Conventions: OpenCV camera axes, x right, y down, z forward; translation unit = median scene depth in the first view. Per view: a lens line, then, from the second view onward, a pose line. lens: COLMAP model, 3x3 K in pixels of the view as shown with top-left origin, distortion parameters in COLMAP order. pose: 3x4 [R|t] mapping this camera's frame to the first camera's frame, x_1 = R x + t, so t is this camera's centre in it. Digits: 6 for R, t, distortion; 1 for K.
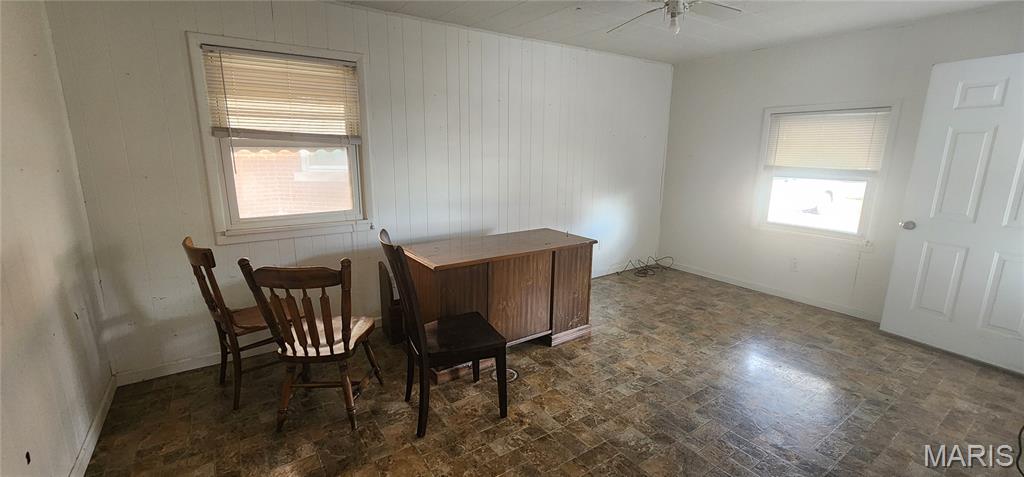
lens RADIAL K [[422.8, 0, 509.0], [0, 422.8, 236.4], [0, 0, 1]] dist [0.000151, -0.000223]
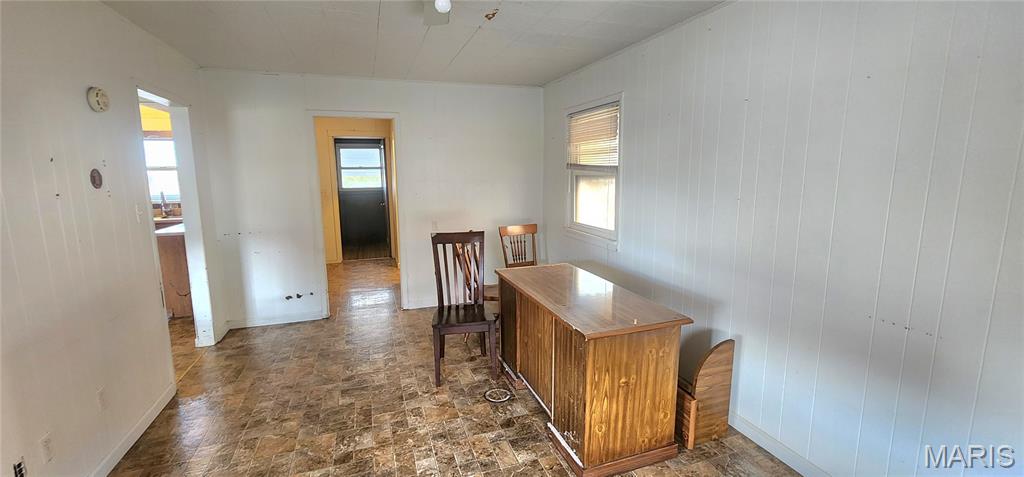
lens RADIAL K [[422.8, 0, 509.0], [0, 422.8, 236.4], [0, 0, 1]] dist [0.000151, -0.000223]
pose [[-0.274462, 0.140762, -0.951240, 0.968907], [-0.189785, 0.961841, 0.197090, -0.270642], [0.942684, 0.234625, -0.237274, 1.252199]]
